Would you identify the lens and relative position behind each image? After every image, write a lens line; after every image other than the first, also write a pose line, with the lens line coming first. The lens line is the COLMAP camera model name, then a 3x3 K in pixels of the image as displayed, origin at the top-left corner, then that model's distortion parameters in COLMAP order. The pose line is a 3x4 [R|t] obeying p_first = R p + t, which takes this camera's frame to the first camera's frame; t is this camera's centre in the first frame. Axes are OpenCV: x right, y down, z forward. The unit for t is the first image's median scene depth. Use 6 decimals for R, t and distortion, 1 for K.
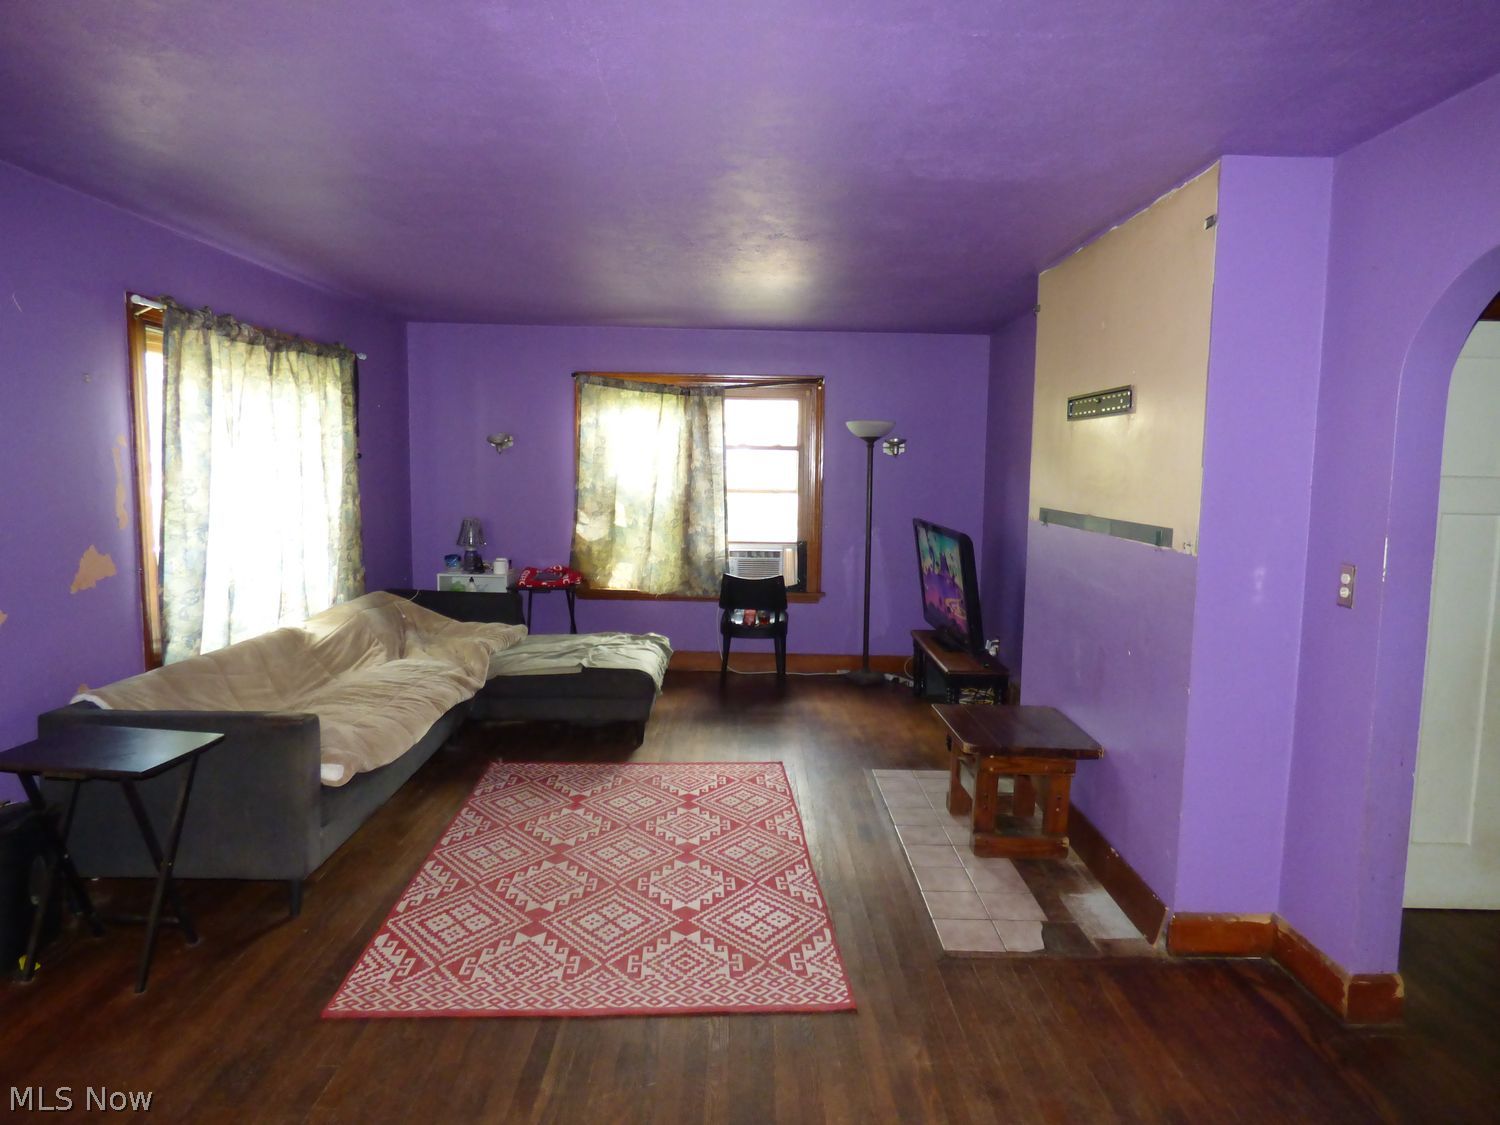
lens RADIAL K [[900.8, 0, 755.7], [0, 900.8, 568.3], [0, 0, 1]] dist [-0.015200, 0.004724]
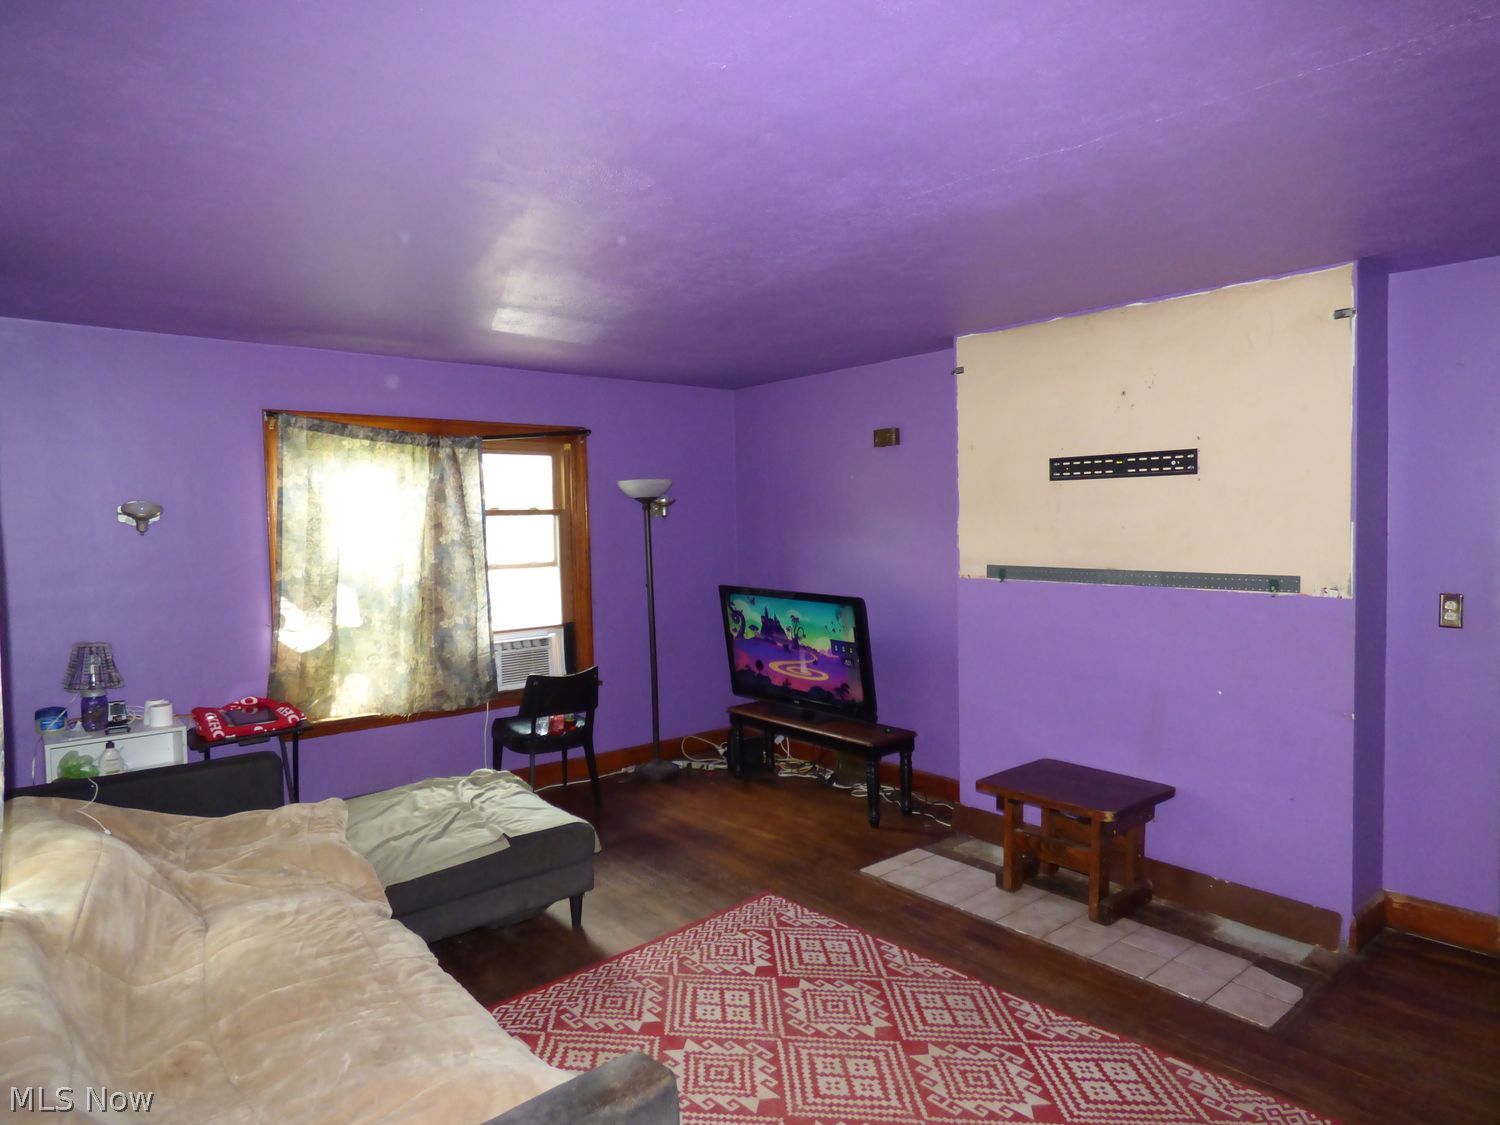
lens RADIAL K [[900.8, 0, 759.0], [0, 900.8, 562.1], [0, 0, 1]] dist [-0.015200, 0.004724]
pose [[0.769142, -0.063186, 0.635947, -0.425469], [0.104344, 0.994163, -0.027420, -0.055500], [-0.630502, 0.087447, 0.771246, 0.302635]]
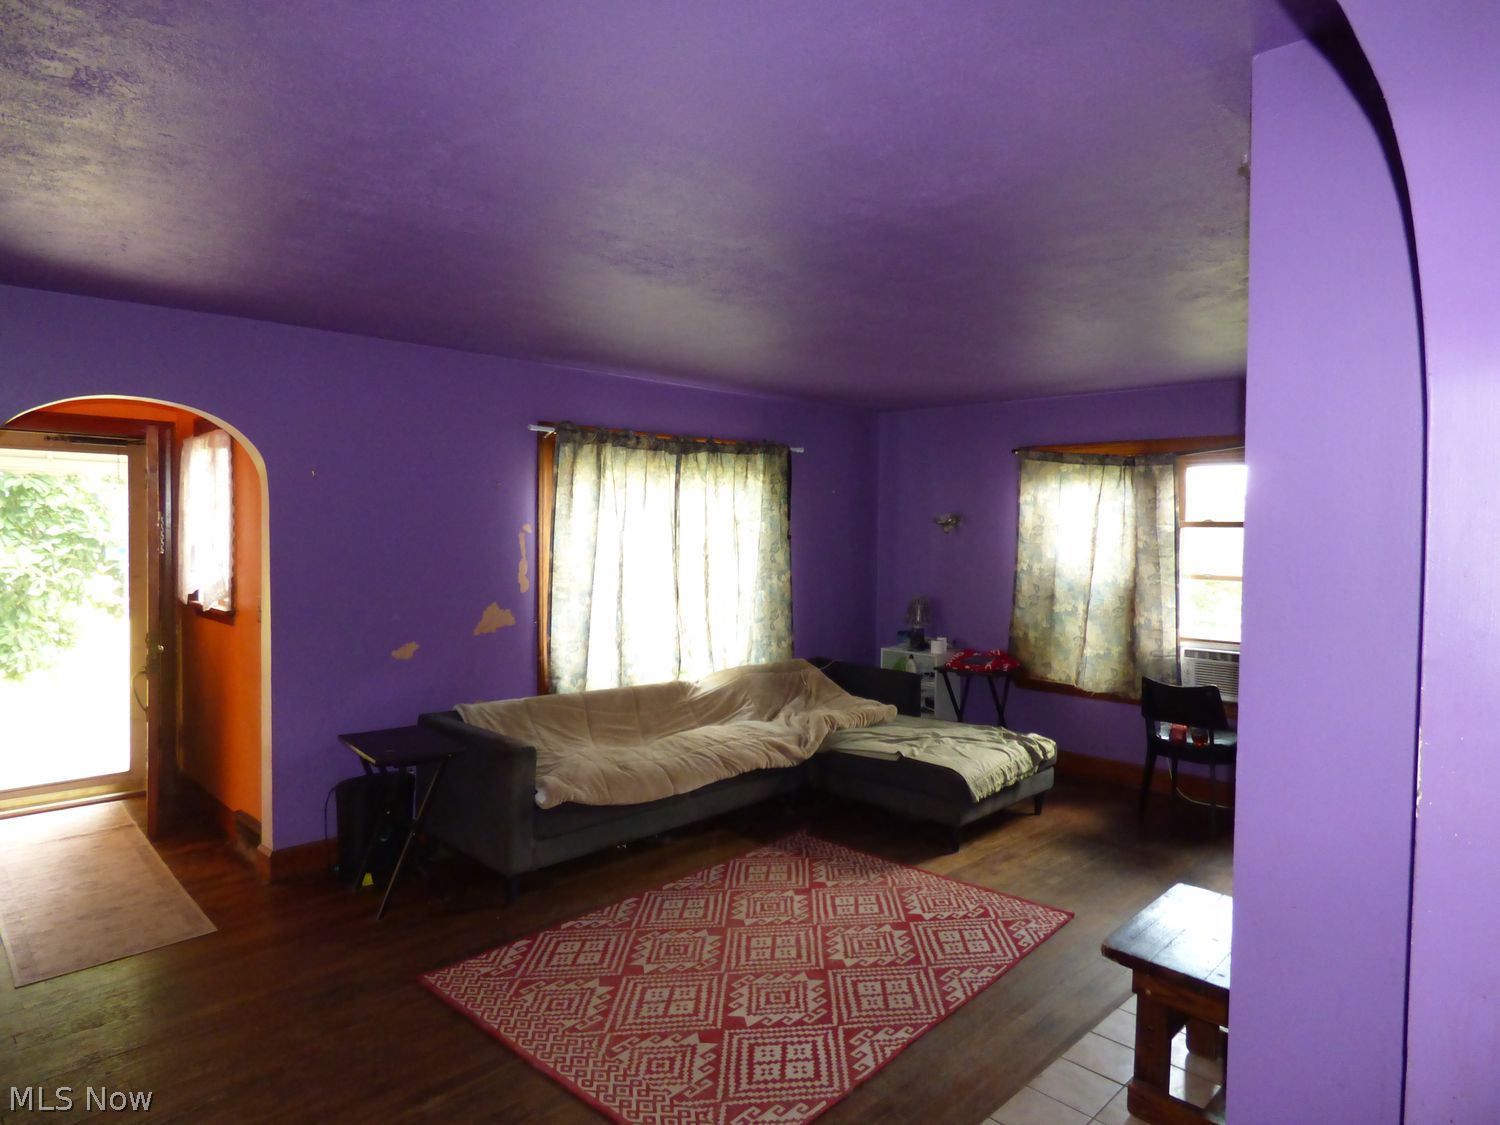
lens RADIAL K [[900.8, 0, 764.2], [0, 900.8, 569.2], [0, 0, 1]] dist [-0.015200, 0.004724]
pose [[0.700823, 0.020898, -0.713029, 0.351843], [-0.080440, 0.995510, -0.049886, -0.025886], [0.708785, 0.092317, 0.699358, 0.188317]]
